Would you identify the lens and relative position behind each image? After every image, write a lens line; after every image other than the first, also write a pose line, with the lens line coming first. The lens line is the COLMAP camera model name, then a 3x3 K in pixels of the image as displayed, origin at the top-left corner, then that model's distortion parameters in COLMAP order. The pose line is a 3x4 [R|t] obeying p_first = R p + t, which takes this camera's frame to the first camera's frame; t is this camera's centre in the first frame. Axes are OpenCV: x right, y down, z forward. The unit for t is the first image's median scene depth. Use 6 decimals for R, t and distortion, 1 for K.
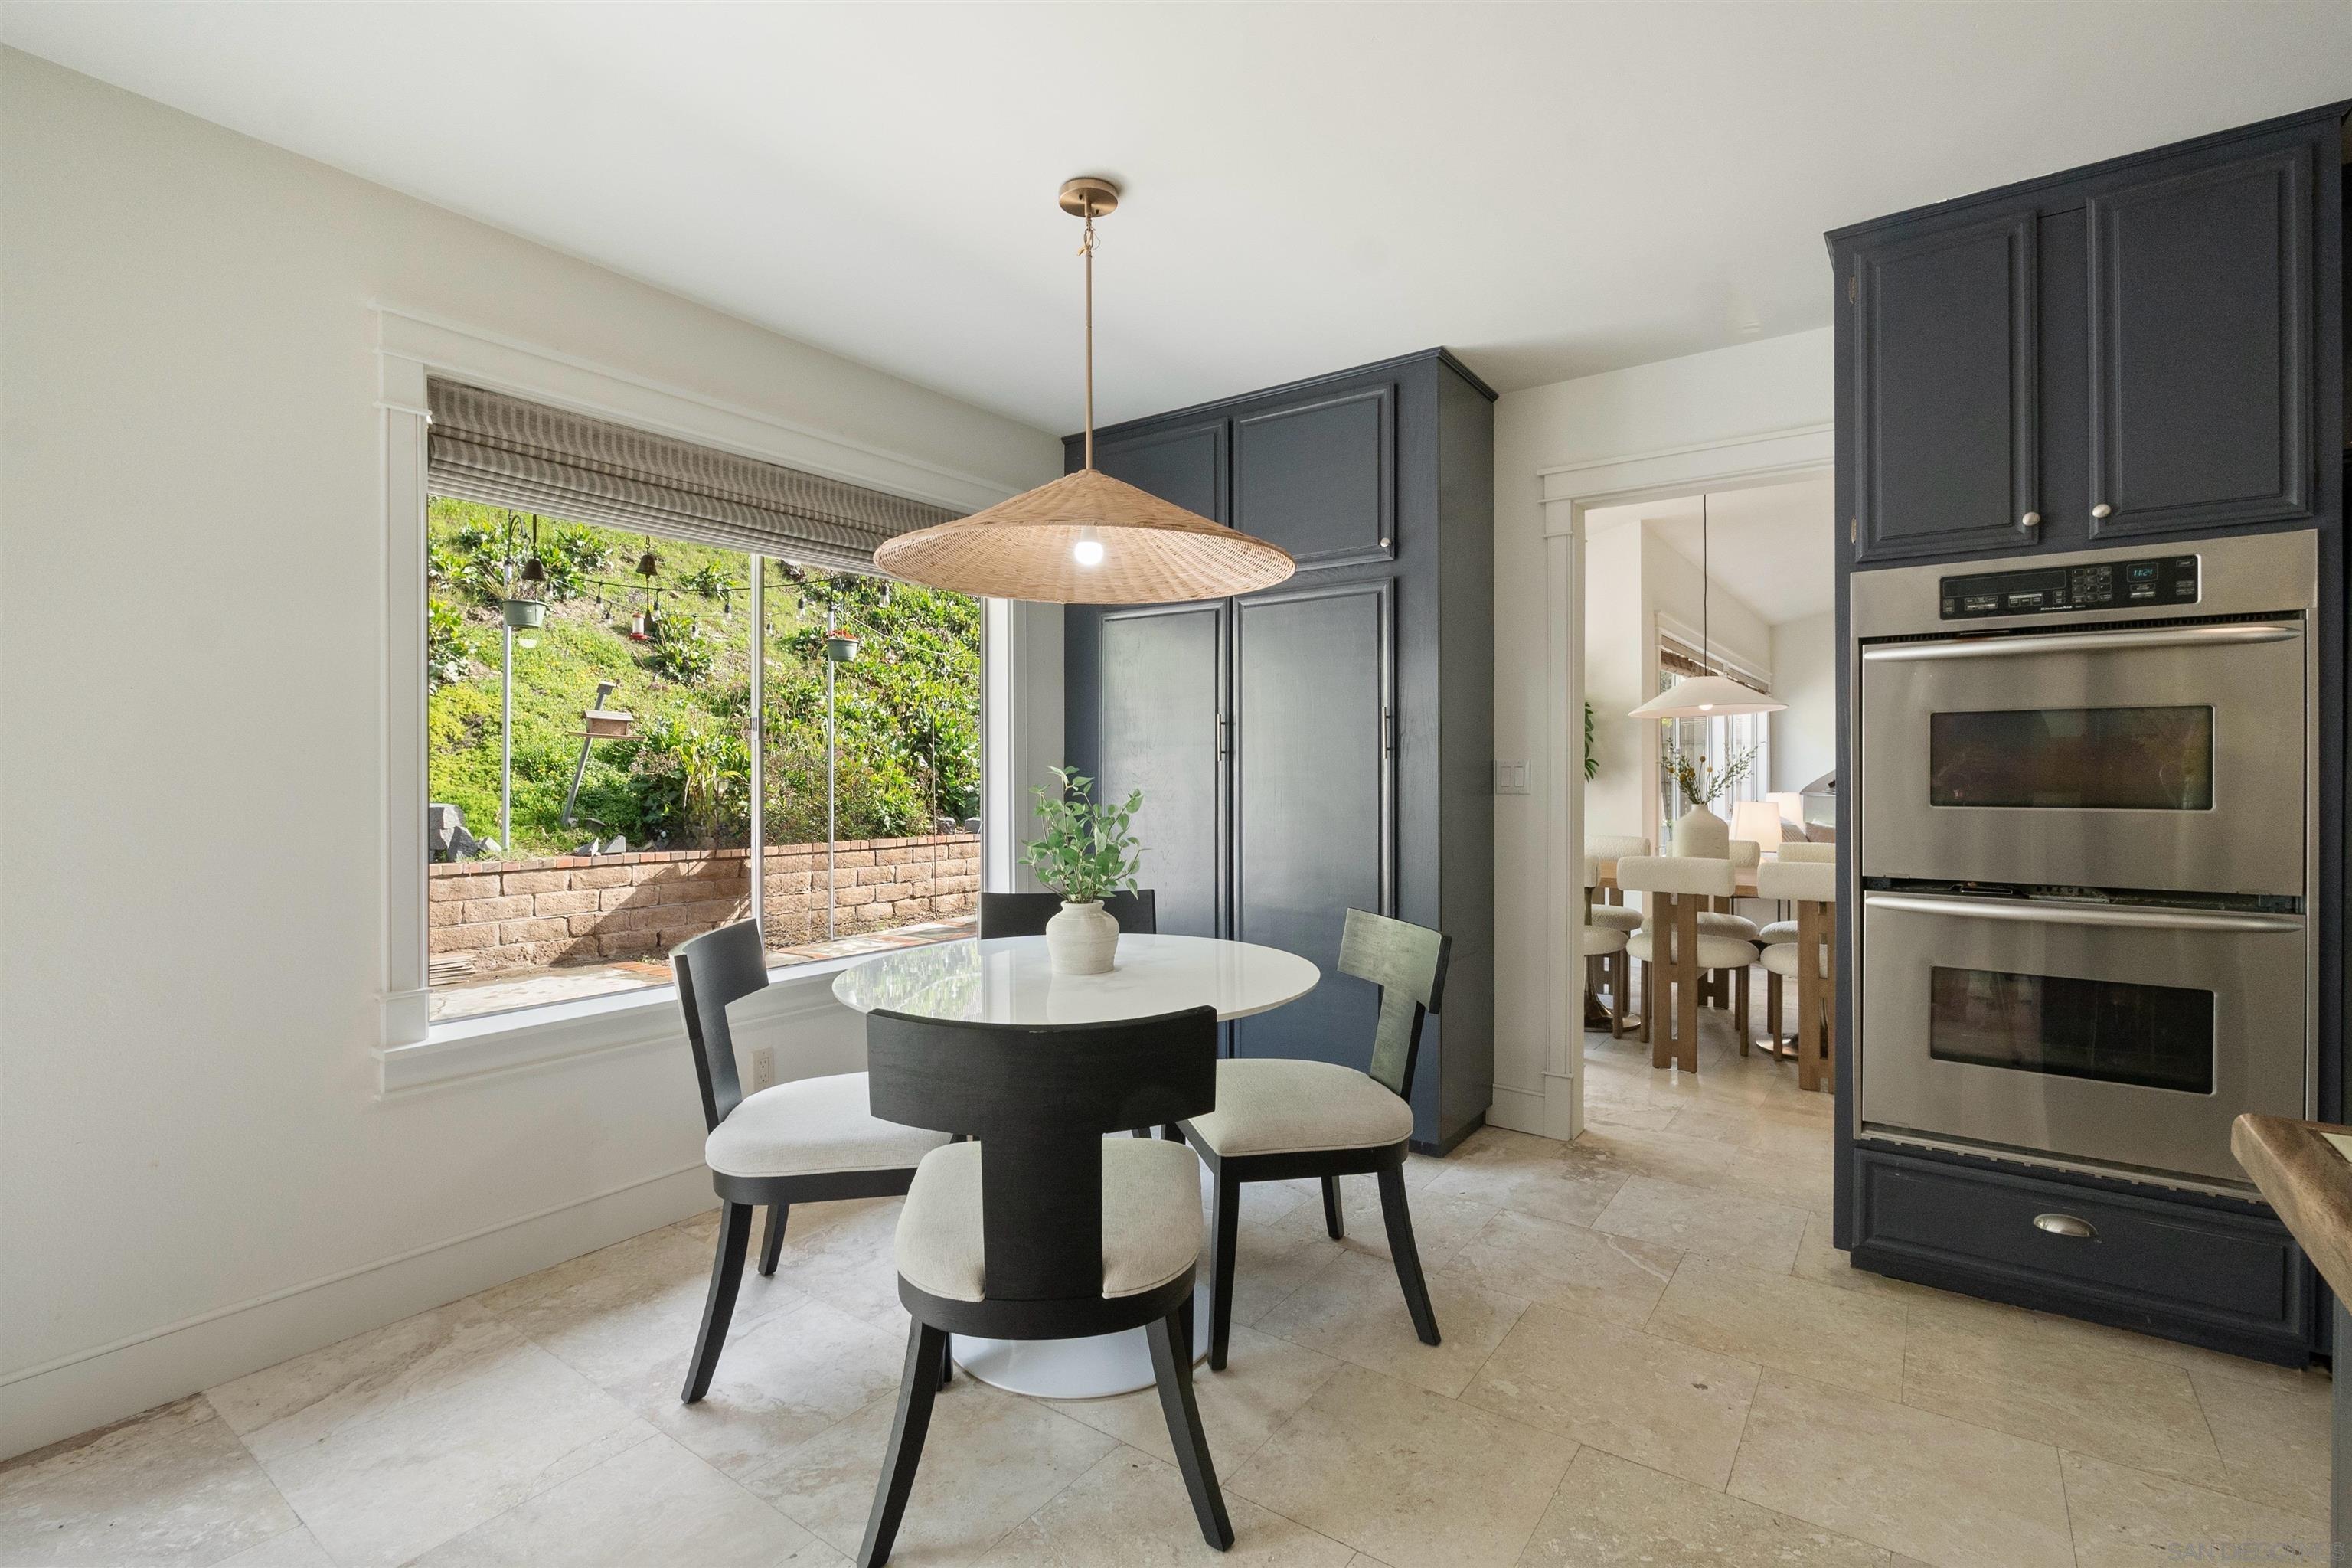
lens RADIAL K [[1064.6, 0, 1164.7], [0, 1064.6, 778.8], [0, 0, 1]] dist [-0.026756, 0.000181]
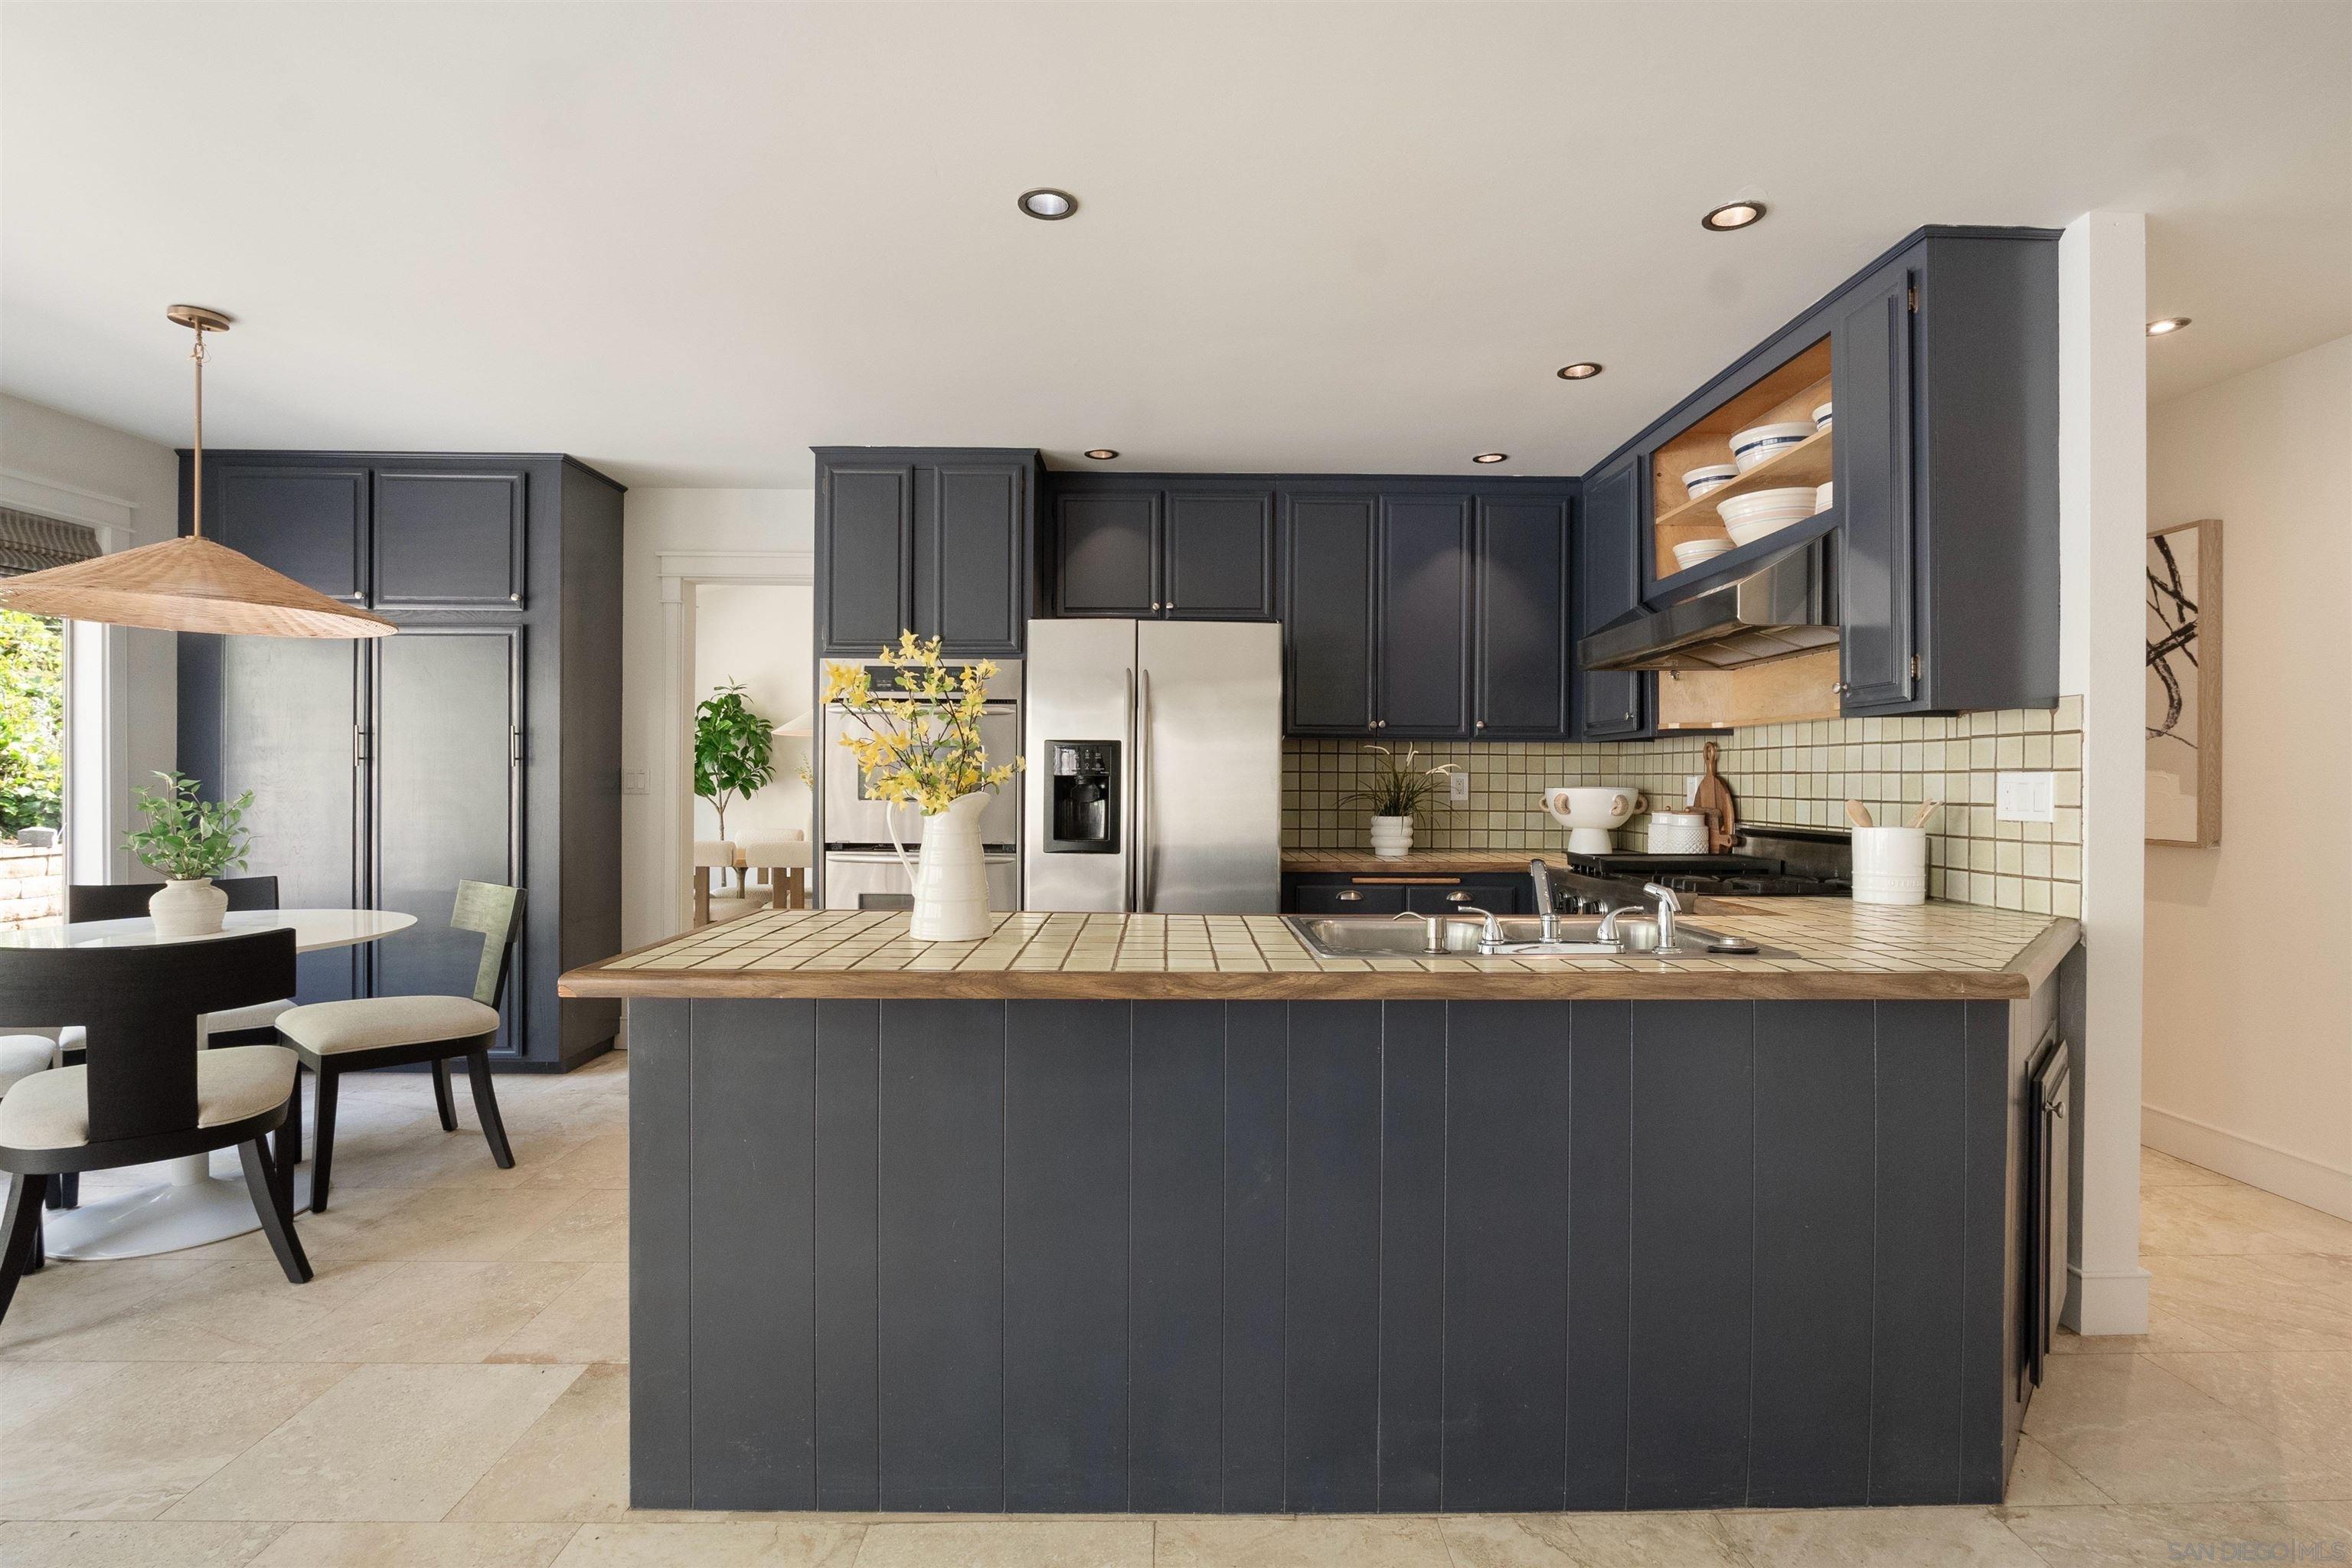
lens RADIAL K [[1069.6, 0, 1186.2], [0, 1069.6, 784.0], [0, 0, 1]] dist [-0.012504, 0.000972]
pose [[0.789778, 0.003653, 0.613382, 0.080455], [-0.004823, 0.999988, 0.000255, -0.002696], [-0.613374, -0.003160, 0.789786, -0.664464]]
